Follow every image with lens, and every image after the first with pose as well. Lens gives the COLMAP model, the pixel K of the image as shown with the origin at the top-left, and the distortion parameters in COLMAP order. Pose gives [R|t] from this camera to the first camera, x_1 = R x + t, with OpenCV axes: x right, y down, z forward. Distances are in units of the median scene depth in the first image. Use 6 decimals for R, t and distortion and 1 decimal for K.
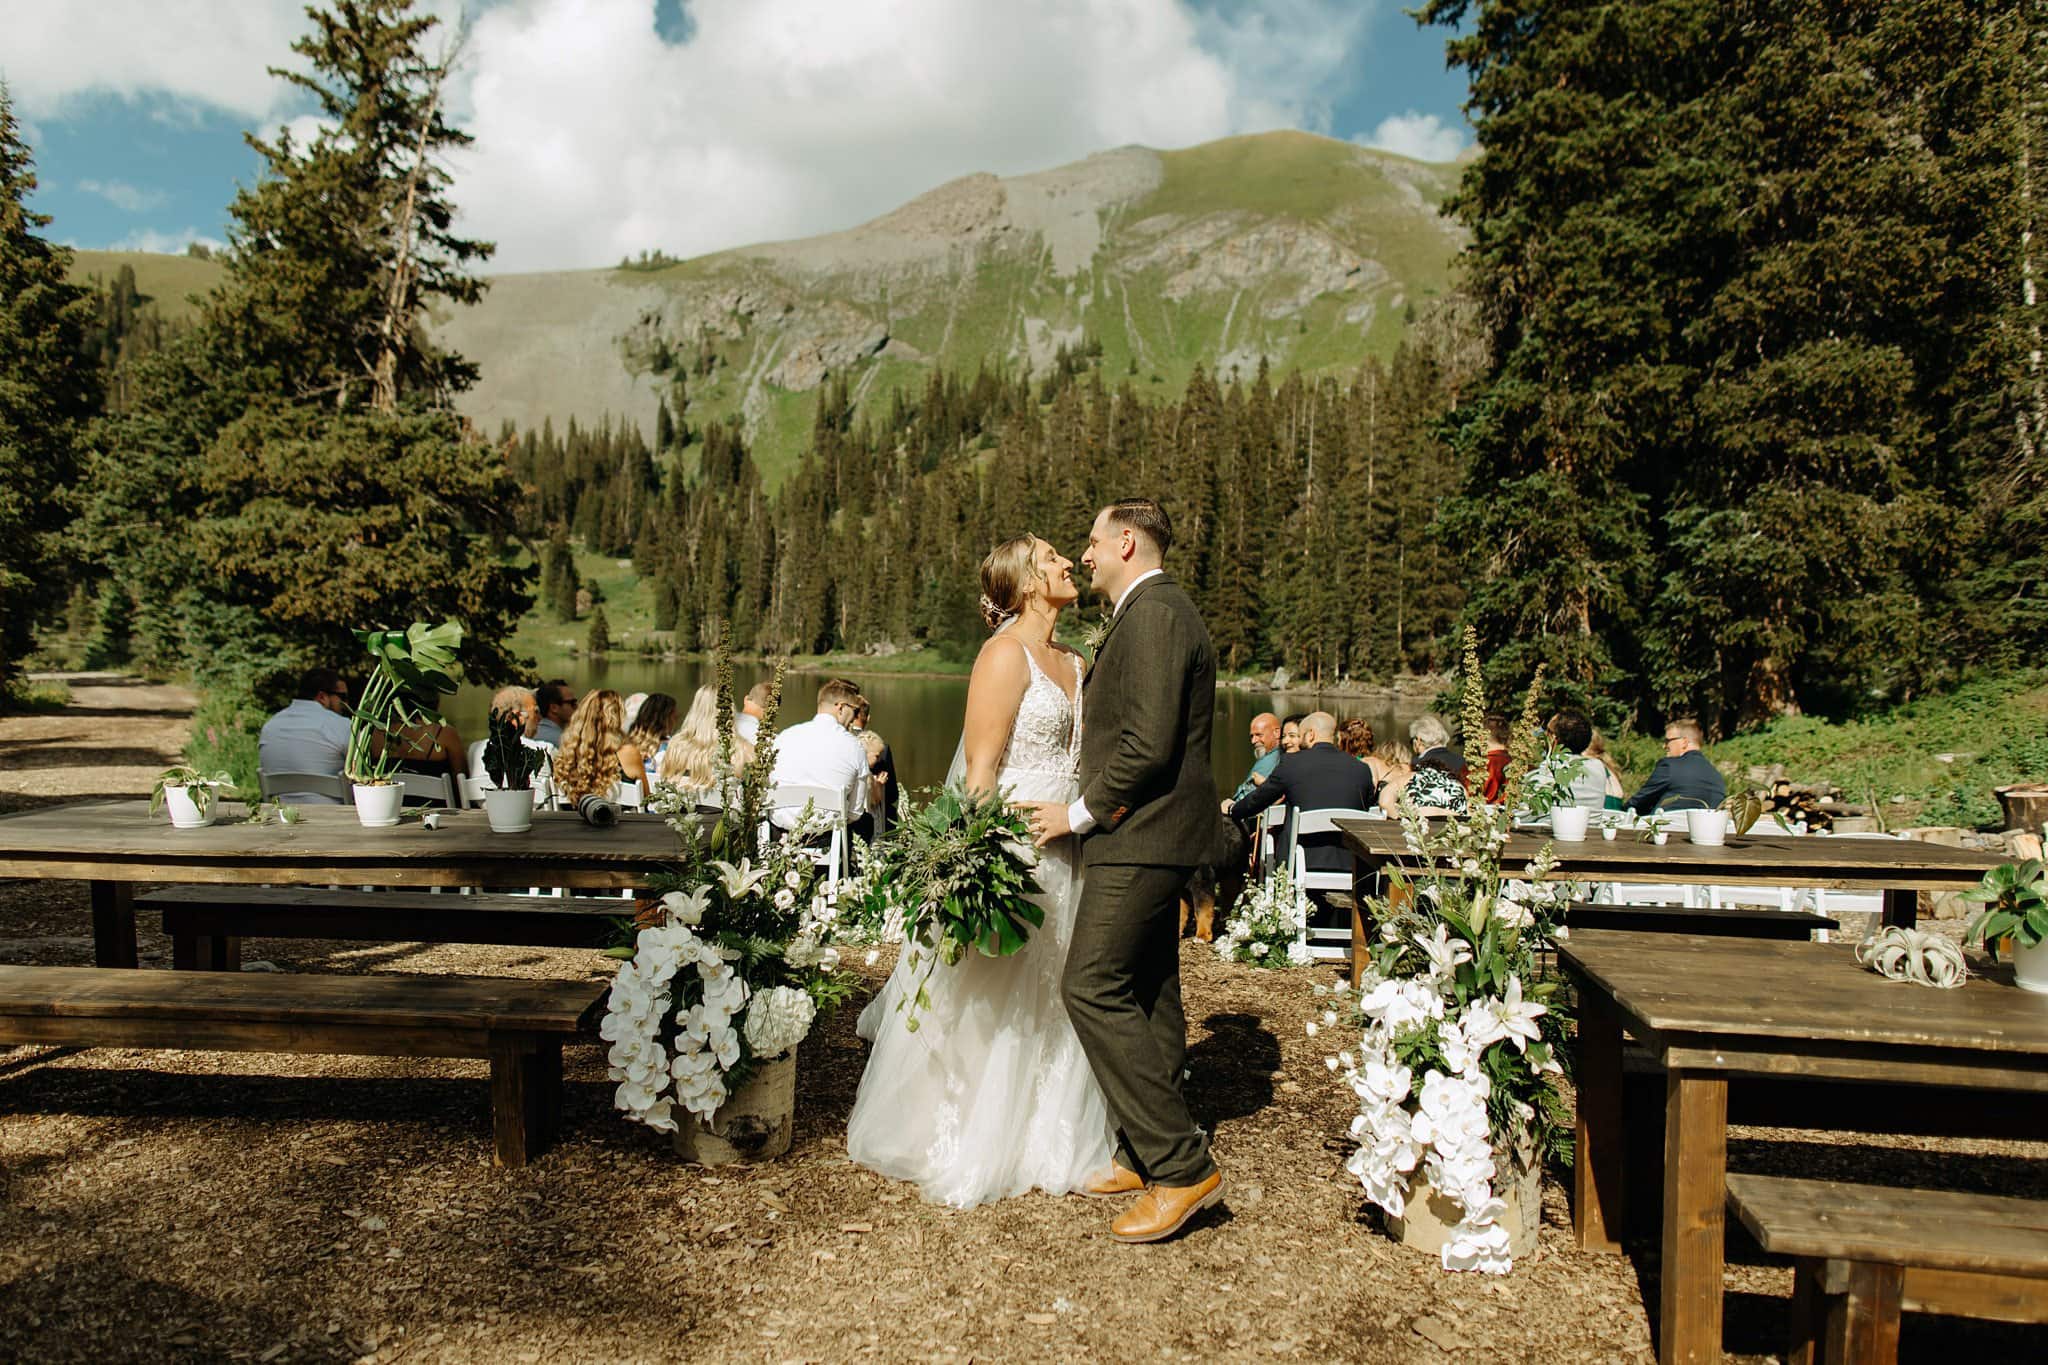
lens RADIAL K [[1452.1, 0, 1009.9], [0, 1452.1, 679.9], [0, 0, 1]] dist [0.002463, -0.005851]
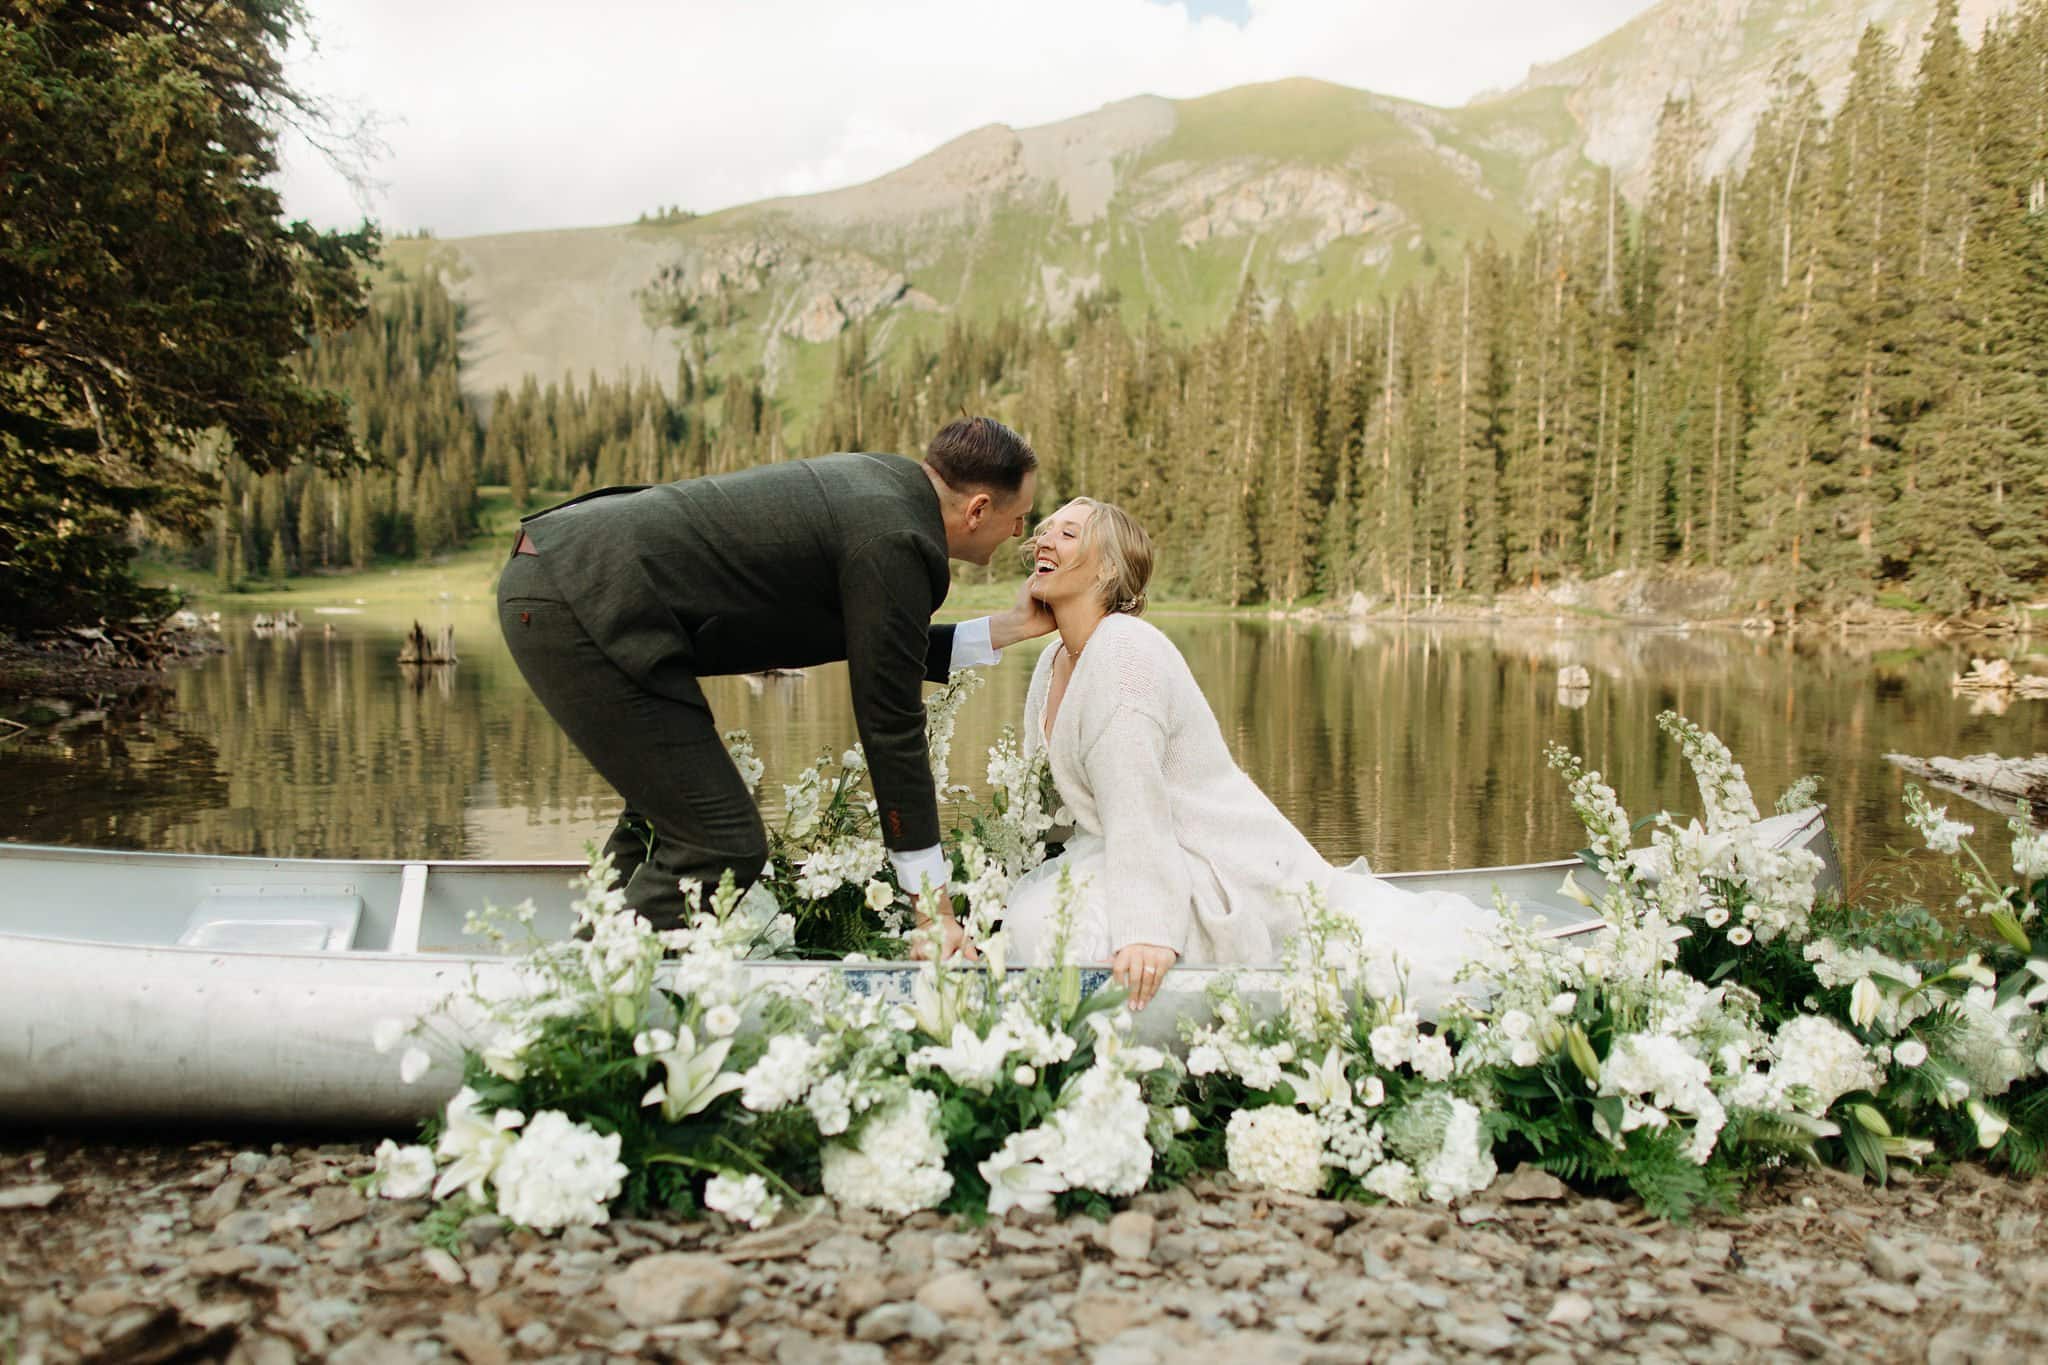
lens RADIAL K [[1390.2, 0, 1019.1], [0, 1390.2, 680.3], [0, 0, 1]] dist [0.008833, -0.005202]
pose [[0.999907, -0.013231, -0.003192, -0.020179], [0.013333, 0.999319, 0.034398, 0.011347], [0.002735, -0.034437, 0.999403, 0.097947]]
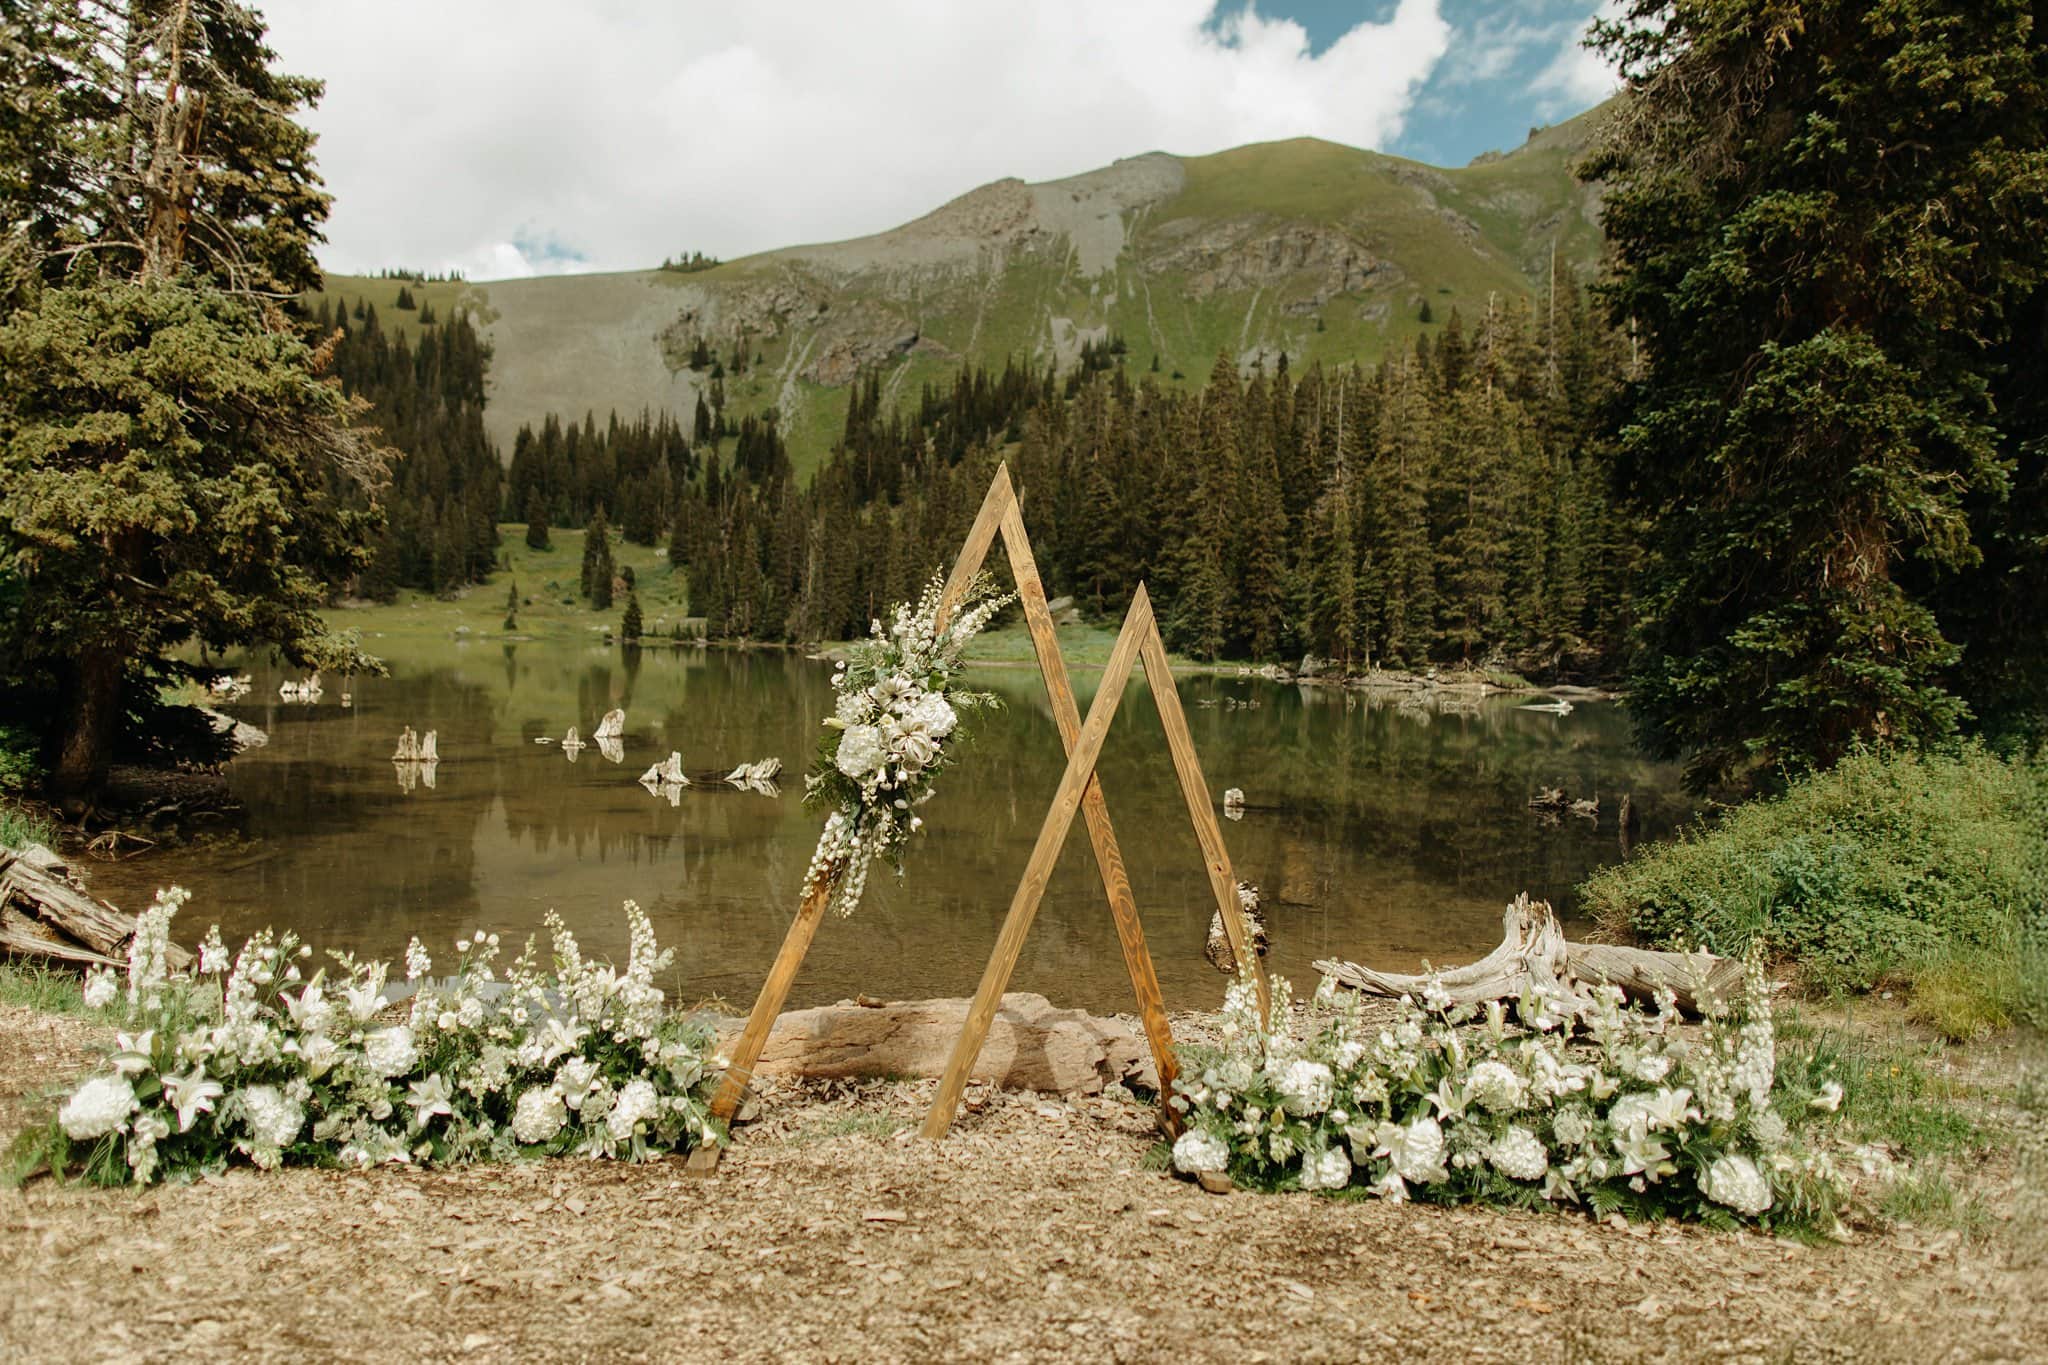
lens RADIAL K [[1386.7, 0, 1016.2], [0, 1386.7, 648.3], [0, 0, 1]] dist [0.007498, -0.000007]
pose [[0.999889, 0.003984, -0.014391, 0.002983], [-0.004181, 0.999898, -0.013647, 0.000515], [0.014335, 0.013705, 0.999803, 0.052733]]
